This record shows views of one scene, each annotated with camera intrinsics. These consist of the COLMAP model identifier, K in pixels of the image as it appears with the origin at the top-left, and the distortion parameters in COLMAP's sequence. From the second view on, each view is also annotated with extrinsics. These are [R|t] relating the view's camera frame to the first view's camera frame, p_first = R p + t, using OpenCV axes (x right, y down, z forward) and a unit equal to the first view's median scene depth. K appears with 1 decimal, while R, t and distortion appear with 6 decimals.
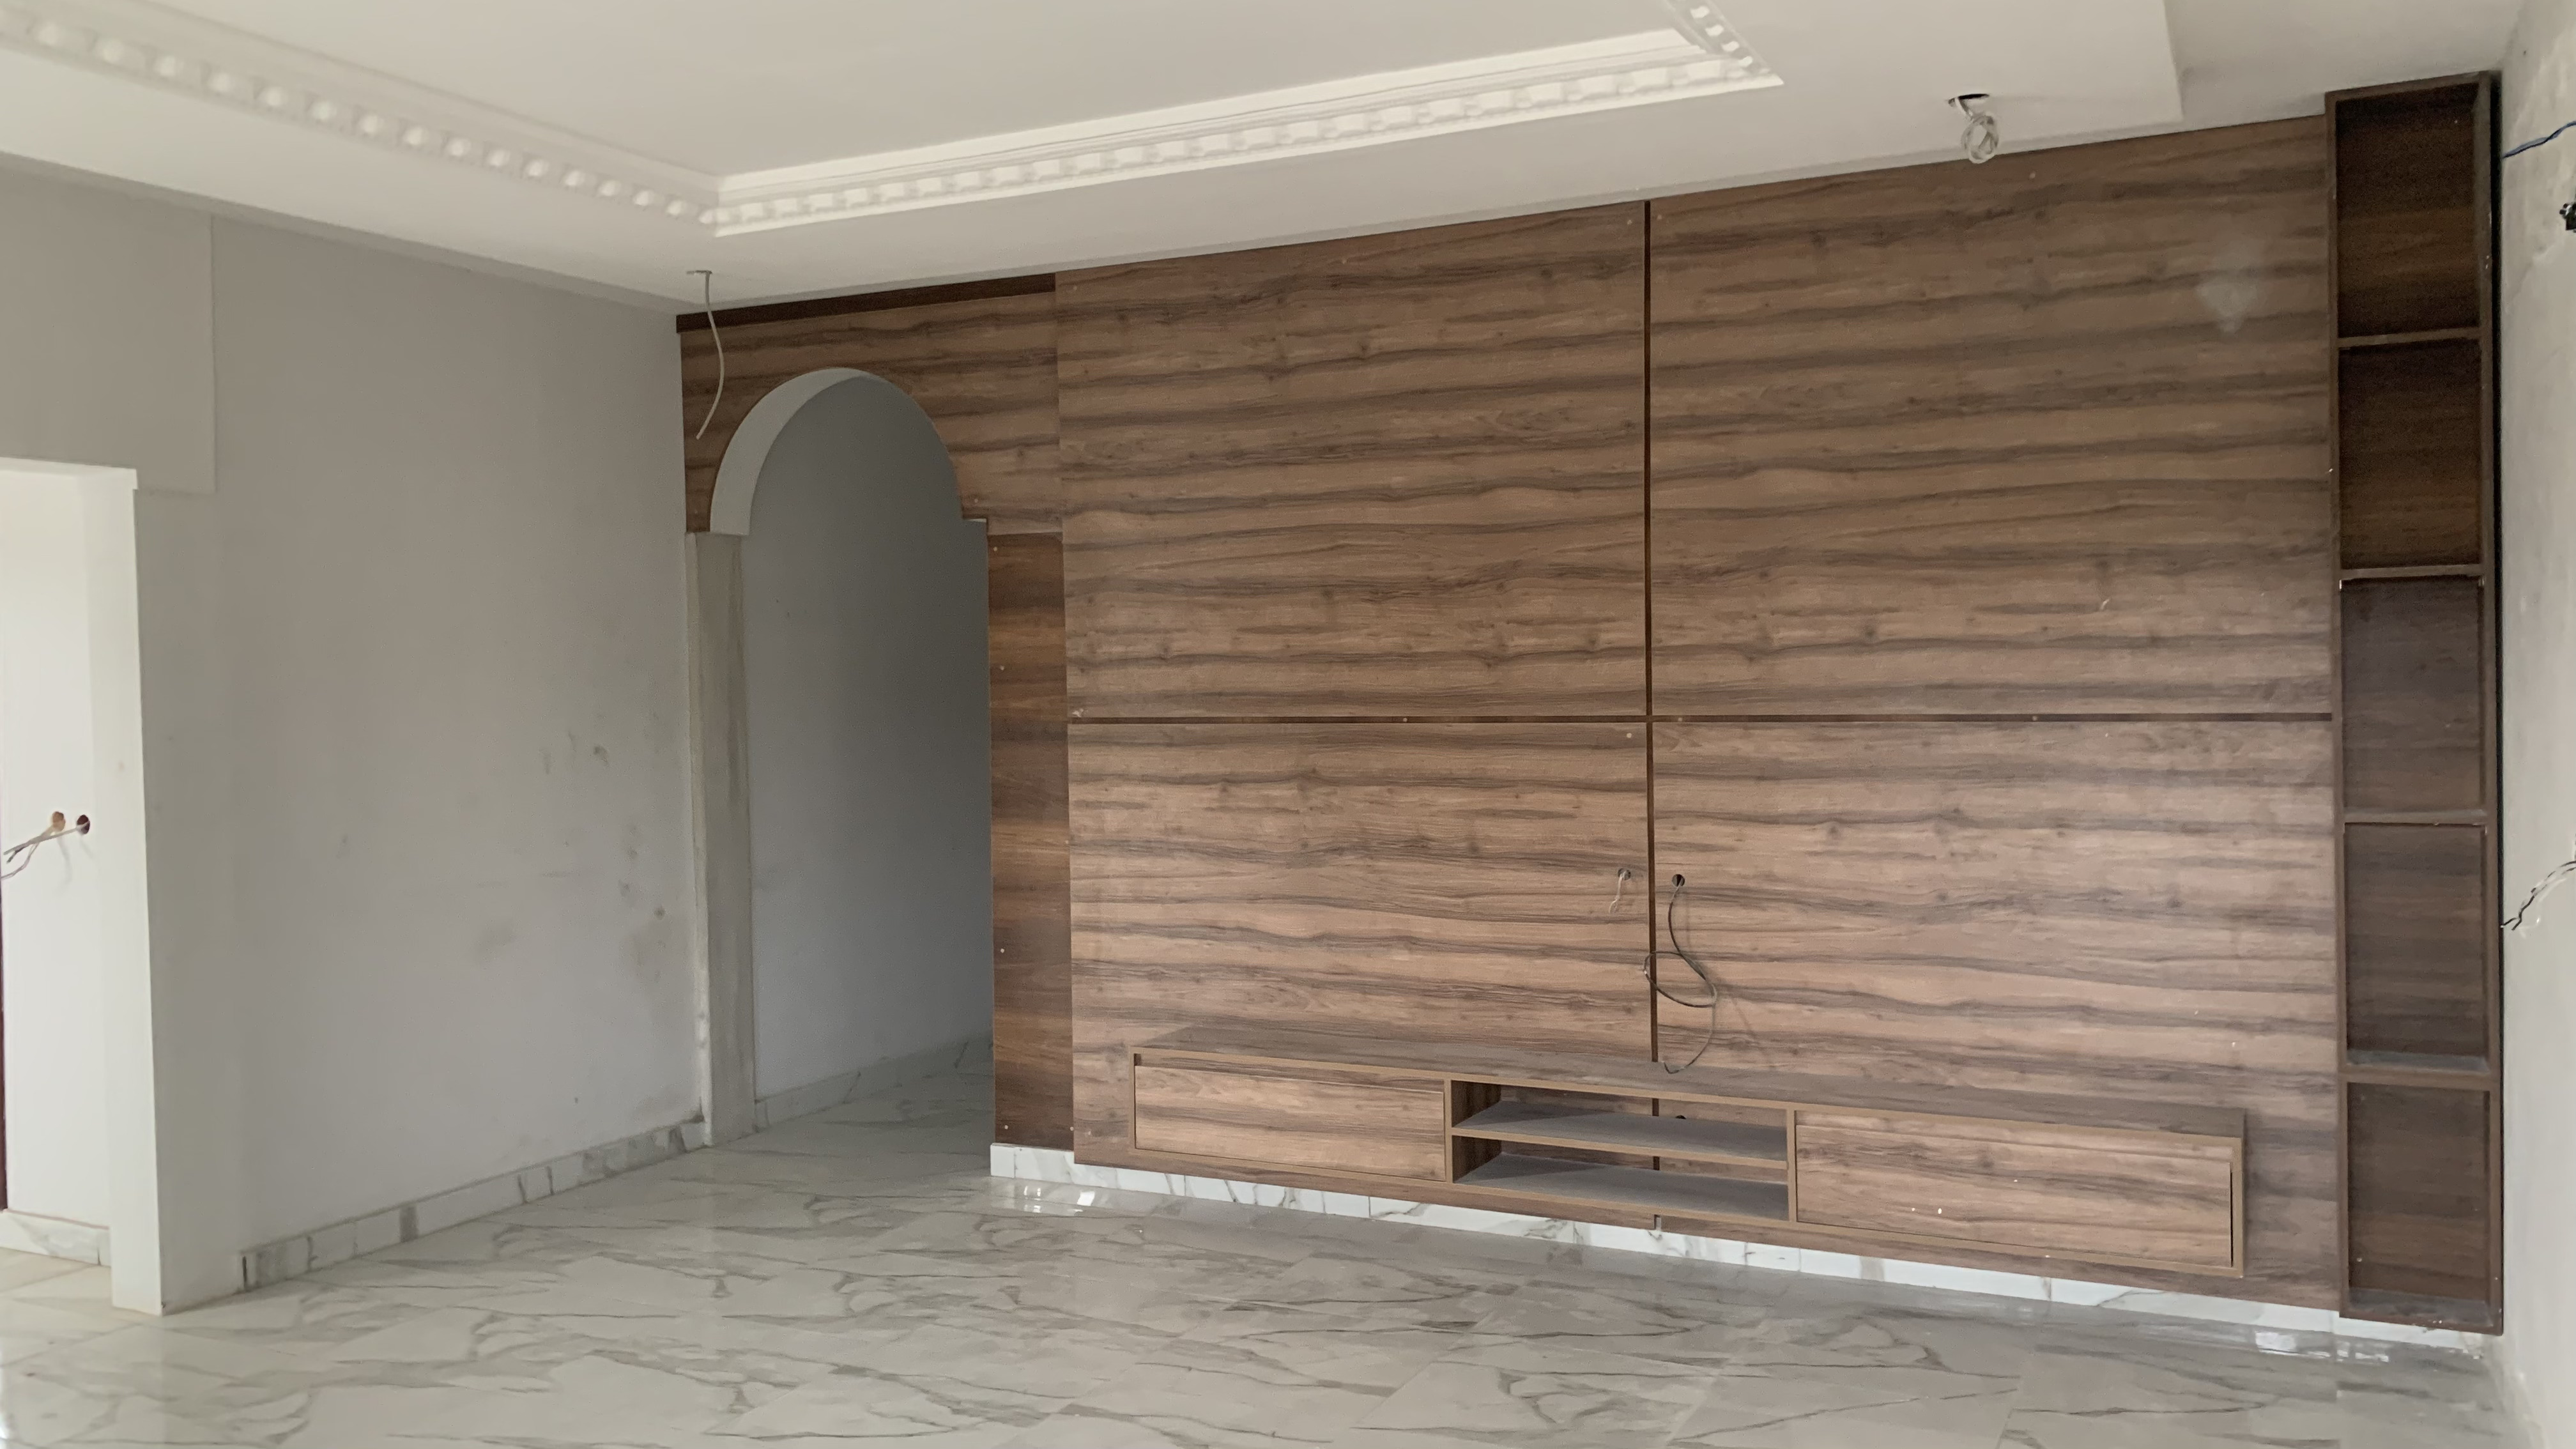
lens RADIAL K [[1990.8, 0, 1288.0], [0, 1990.8, 724.5], [0, 0, 1]] dist [0.166098, -0.396156]
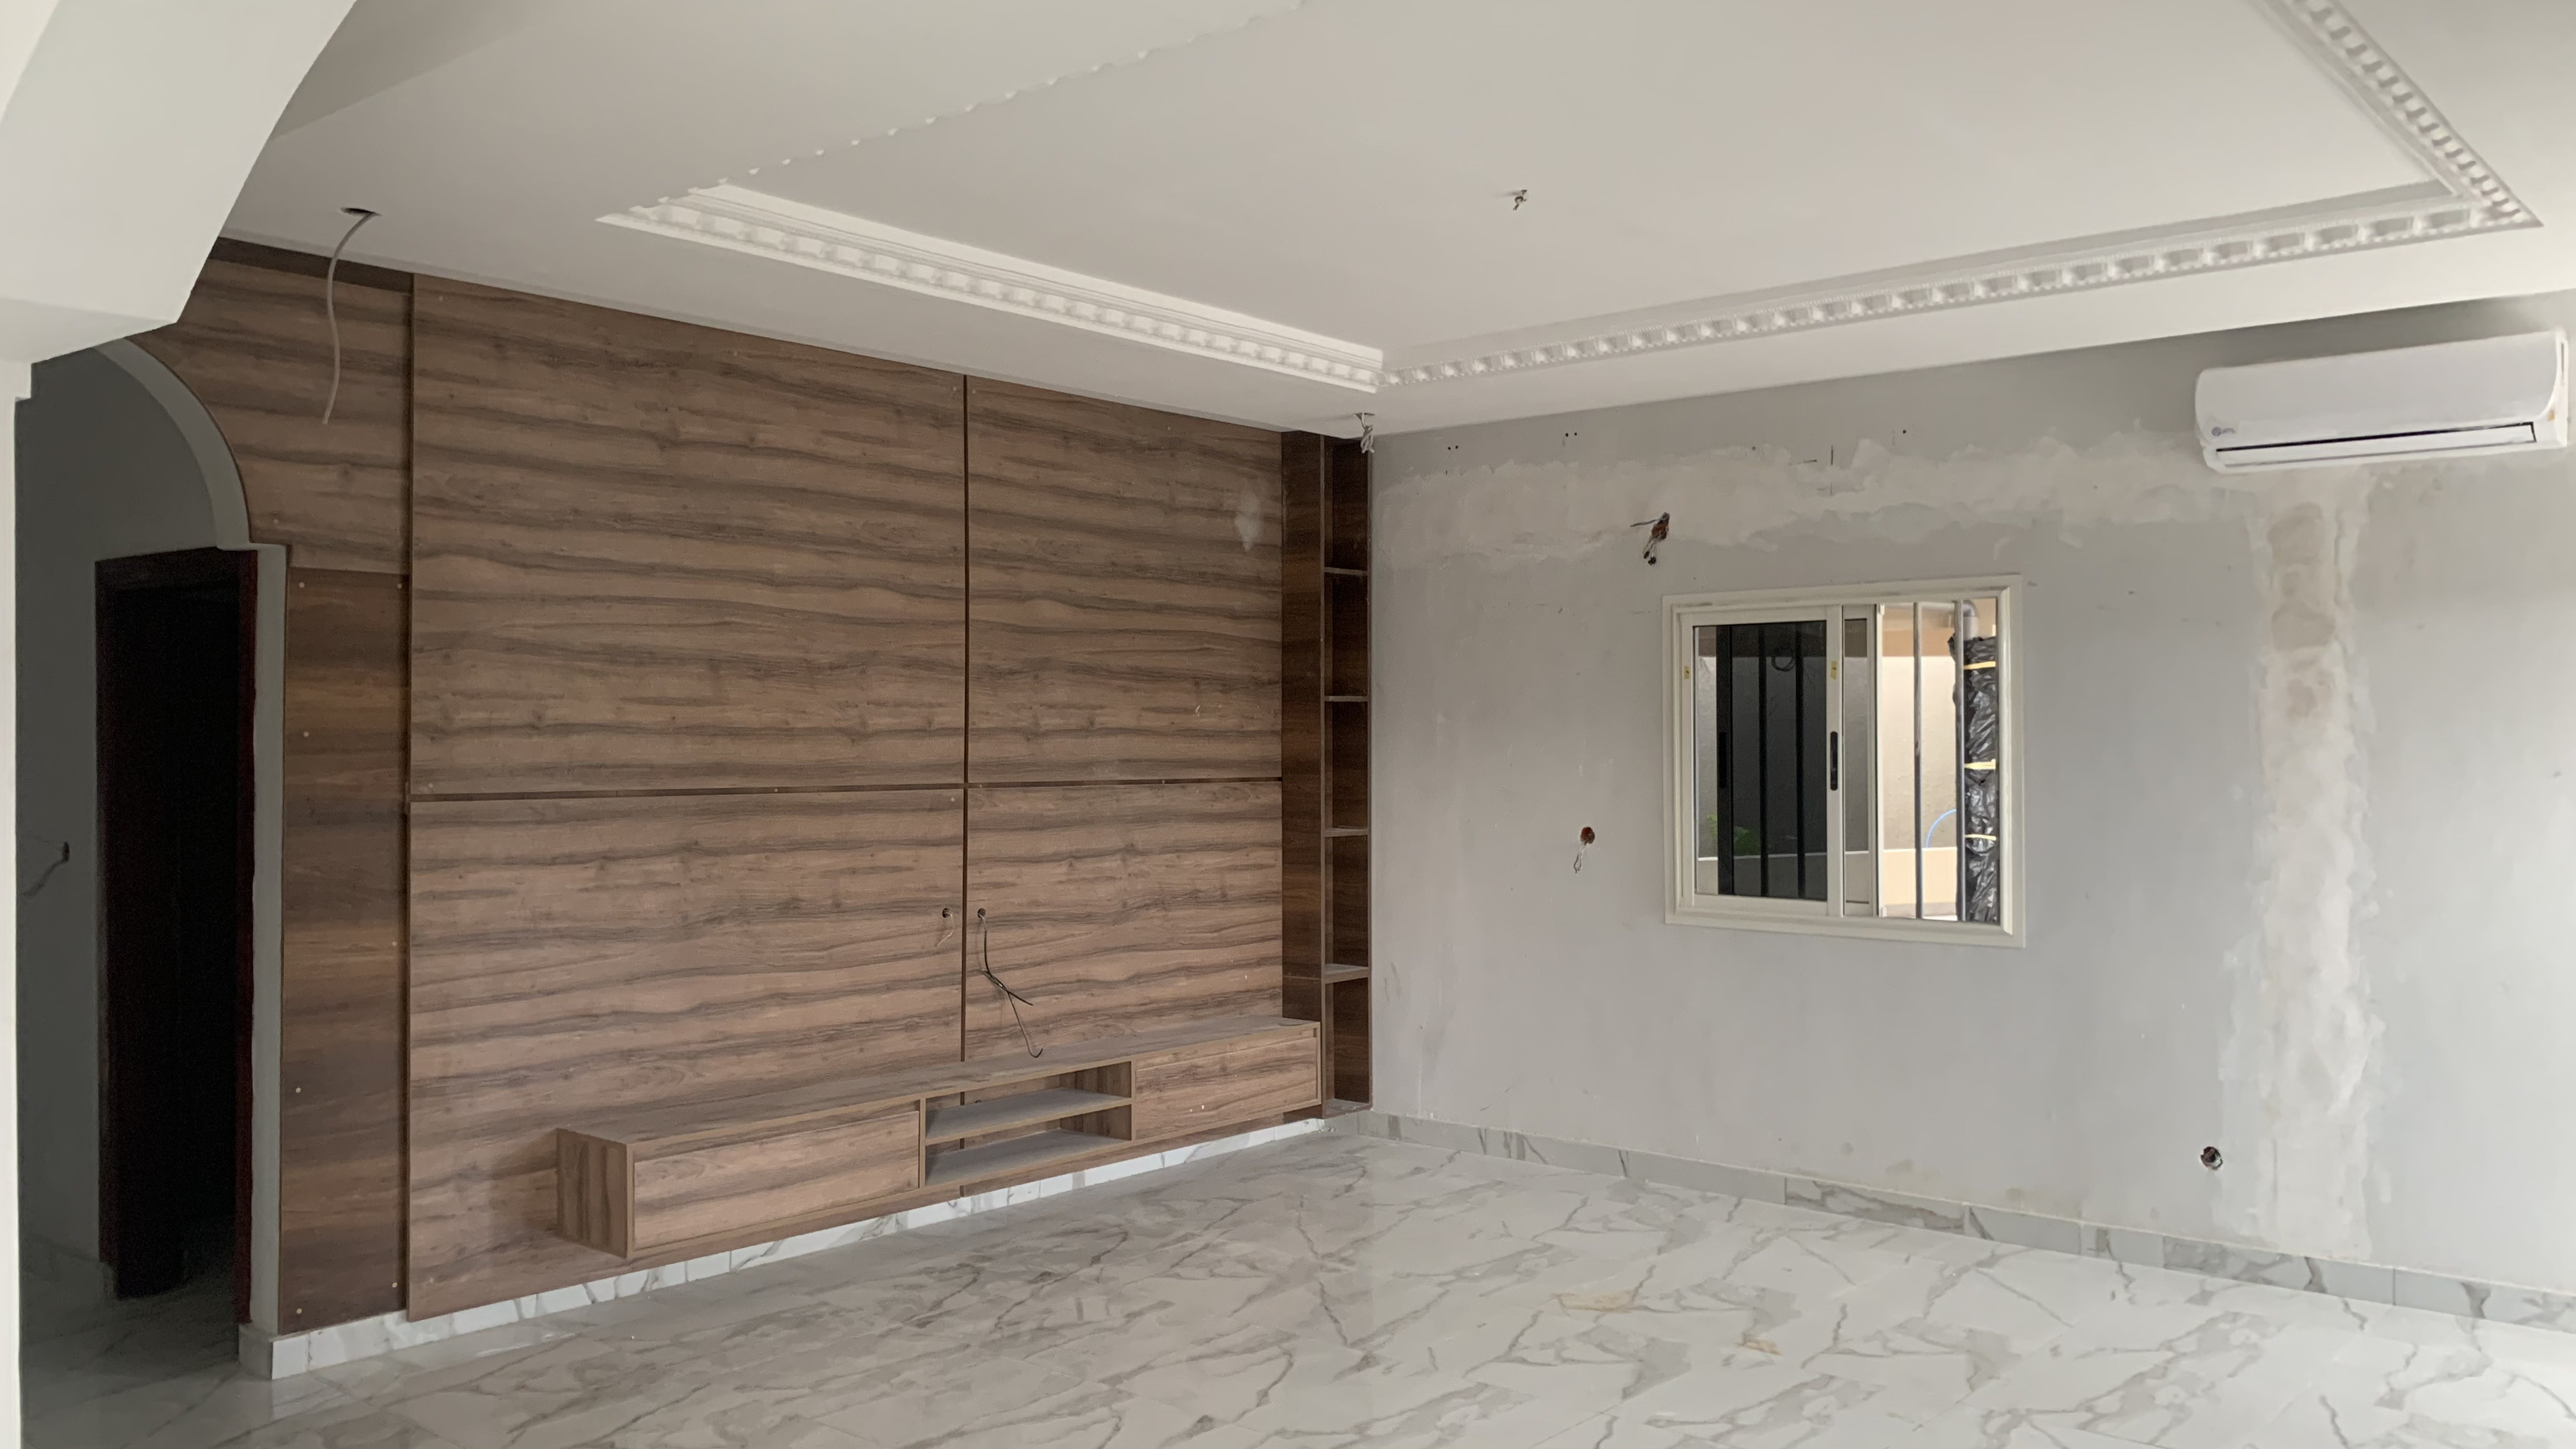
lens RADIAL K [[1936.3, 0, 1468.3], [0, 1936.3, 726.7], [0, 0, 1]] dist [-0.000274, -0.078140]
pose [[0.174327, 0.022590, 0.984429, -0.911386], [0.023534, 0.999356, -0.027101, 0.000463], [-0.984407, 0.027892, 0.173683, 0.459746]]
